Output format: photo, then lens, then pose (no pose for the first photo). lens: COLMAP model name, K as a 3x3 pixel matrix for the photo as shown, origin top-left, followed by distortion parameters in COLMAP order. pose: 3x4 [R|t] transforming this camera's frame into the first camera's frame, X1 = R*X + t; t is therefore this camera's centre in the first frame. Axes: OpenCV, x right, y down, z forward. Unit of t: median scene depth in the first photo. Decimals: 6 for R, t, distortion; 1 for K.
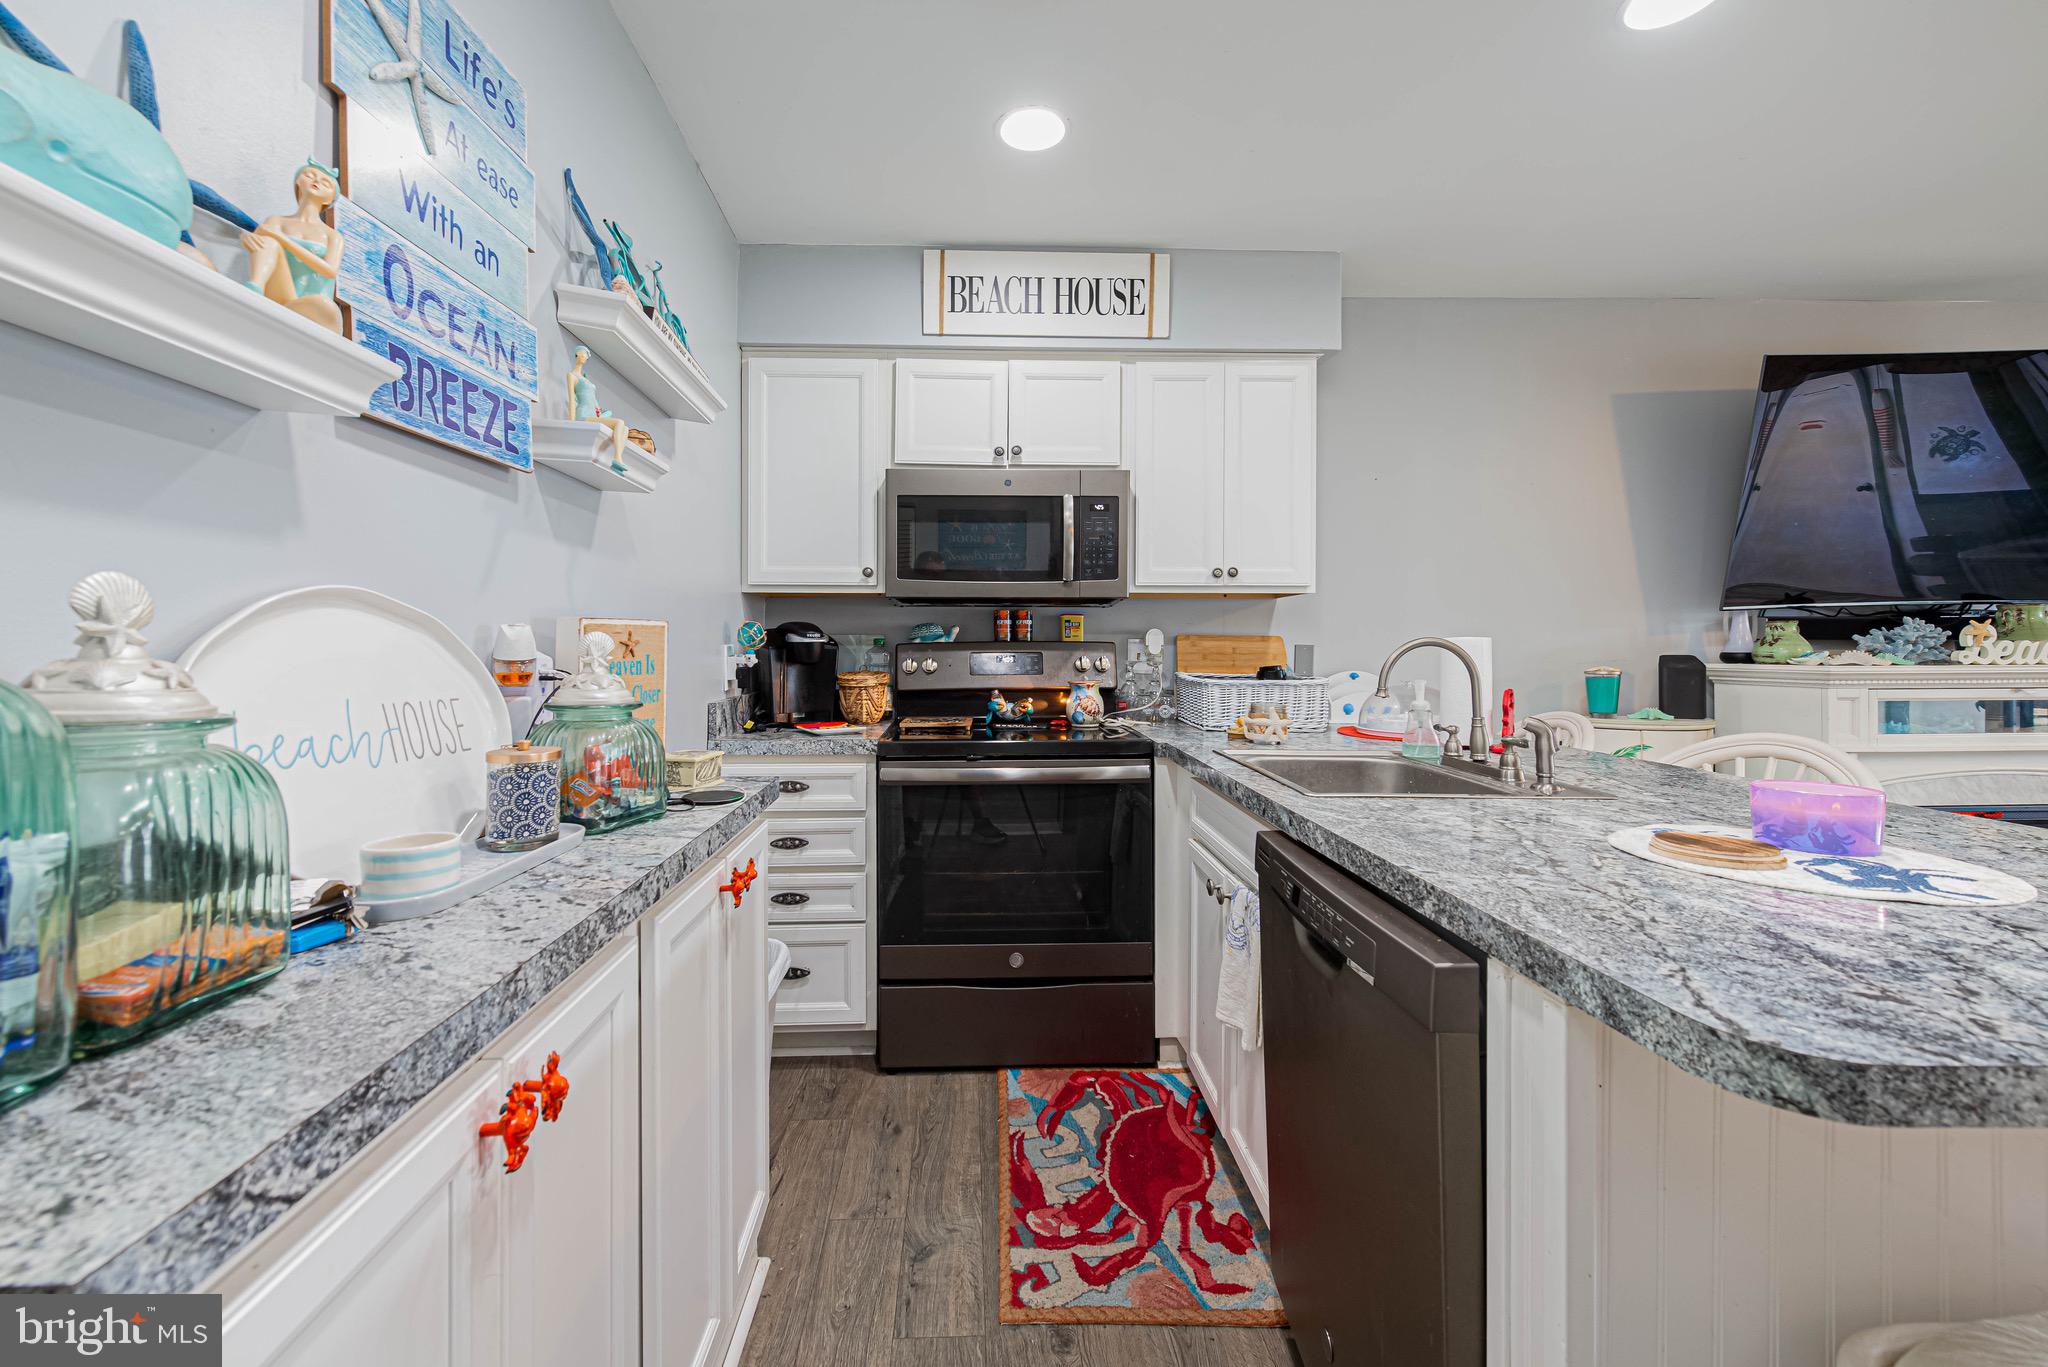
lens RADIAL K [[846.2, 0, 959.5], [0, 846.2, 644.9], [0, 0, 1]] dist [0.012875, -0.005788]
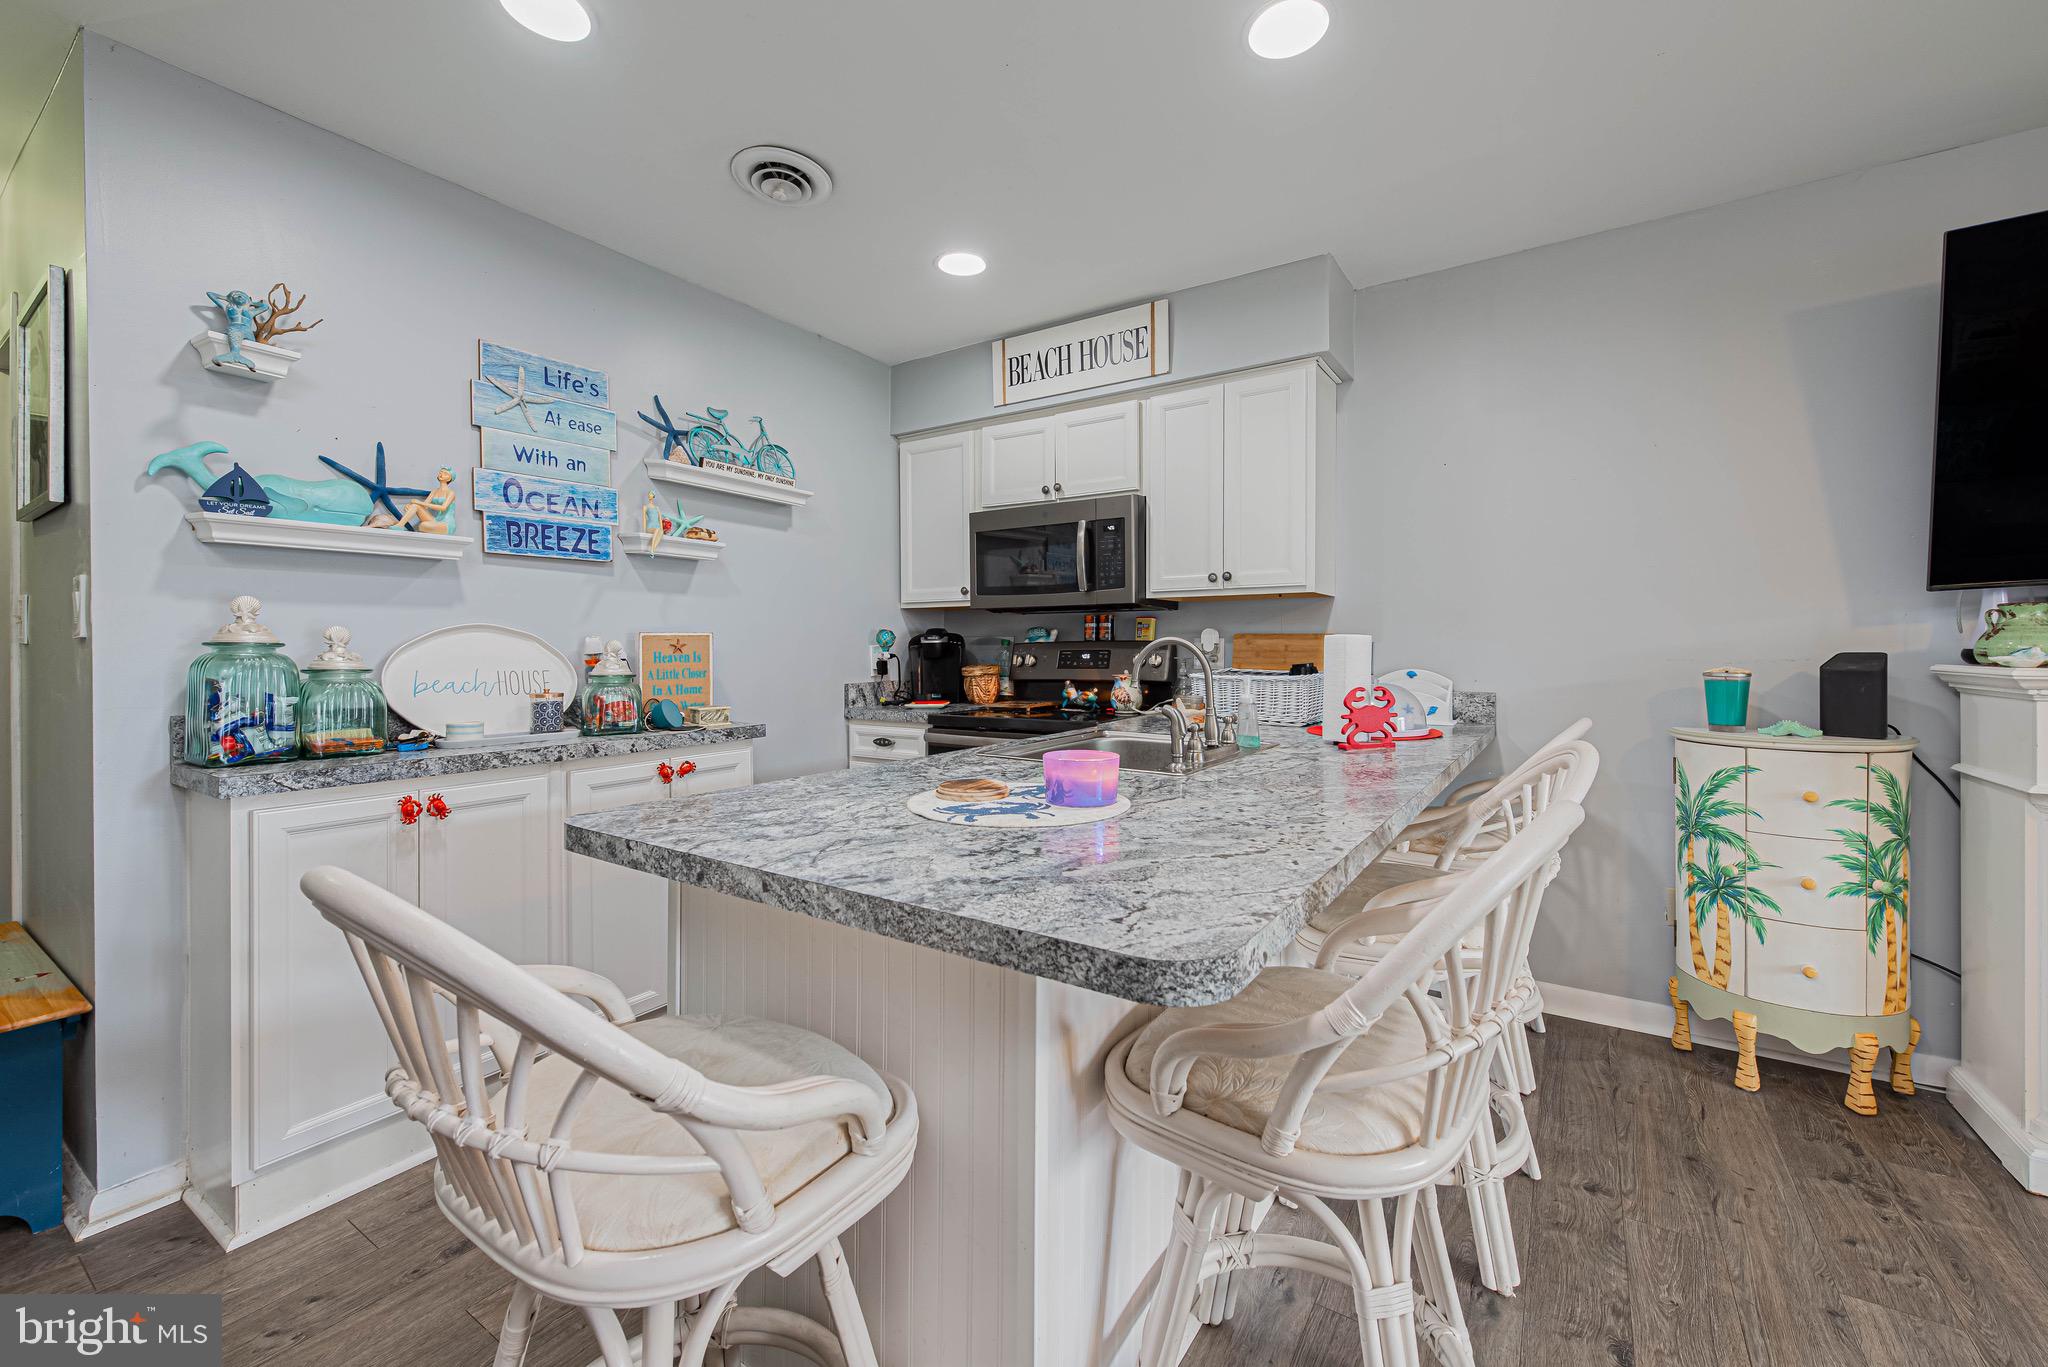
lens RADIAL K [[829.7, 0, 1014.2], [0, 829.7, 653.5], [0, 0, 1]] dist [0.001445, -0.000110]
pose [[0.811914, 0.001482, -0.583775, 0.742806], [0.005789, 0.999927, 0.010590, 0.000523], [0.583748, -0.011978, 0.811846, -0.025636]]
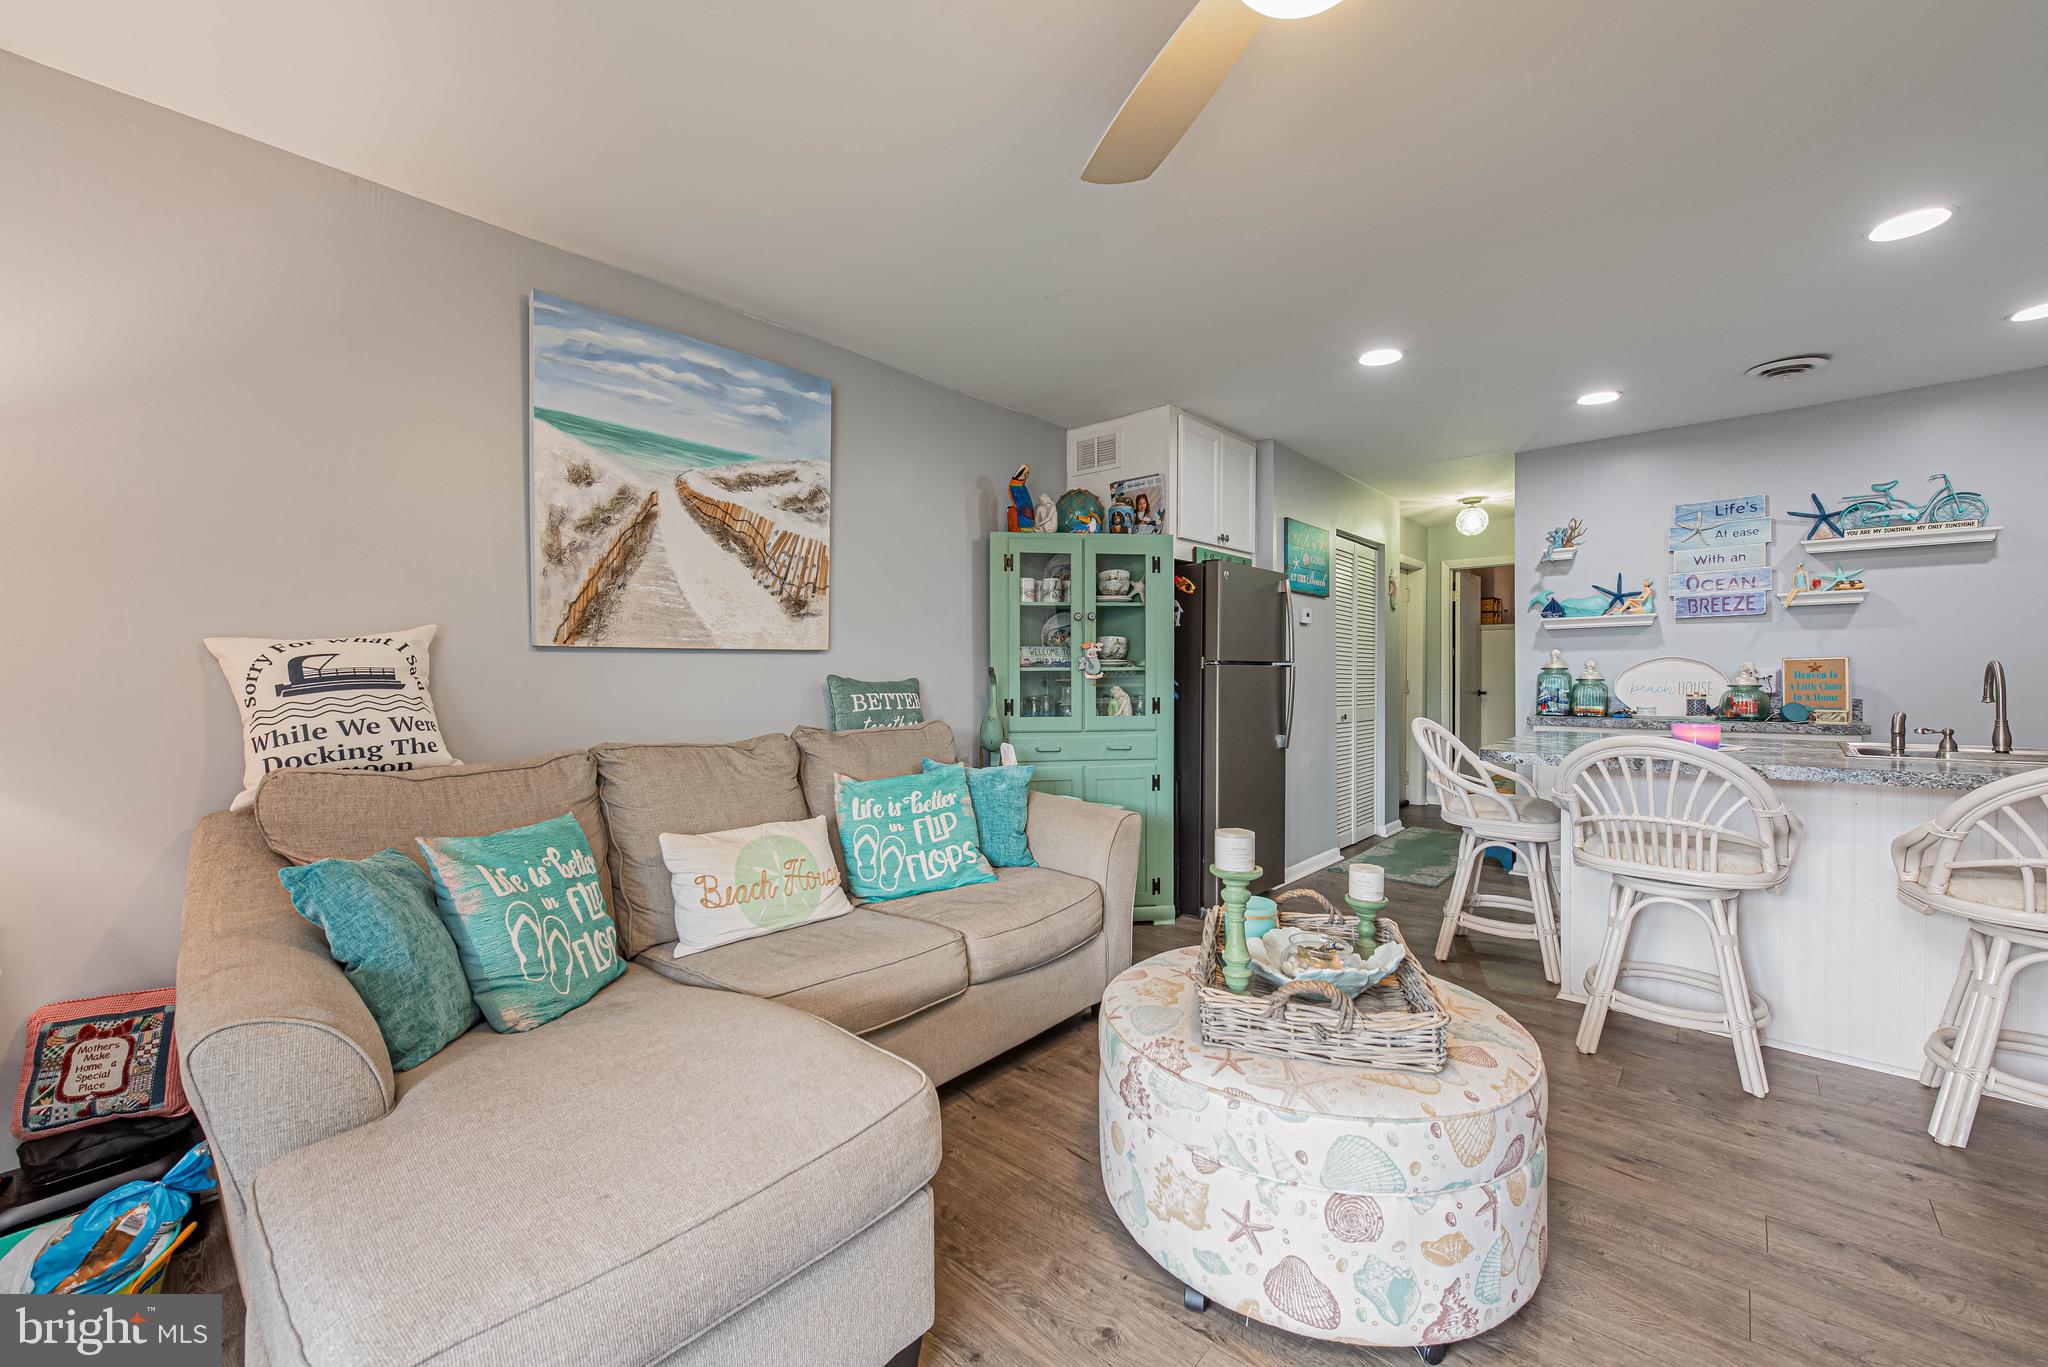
lens RADIAL K [[807.1, 0, 1071.2], [0, 807.1, 683.5], [0, 0, 1]] dist [-0.000997, -0.000188]
pose [[-0.661195, 0.015632, -0.750051, 1.779357], [0.012691, 0.999873, 0.009651, -0.001525], [0.750107, -0.003138, -0.661309, 0.527100]]
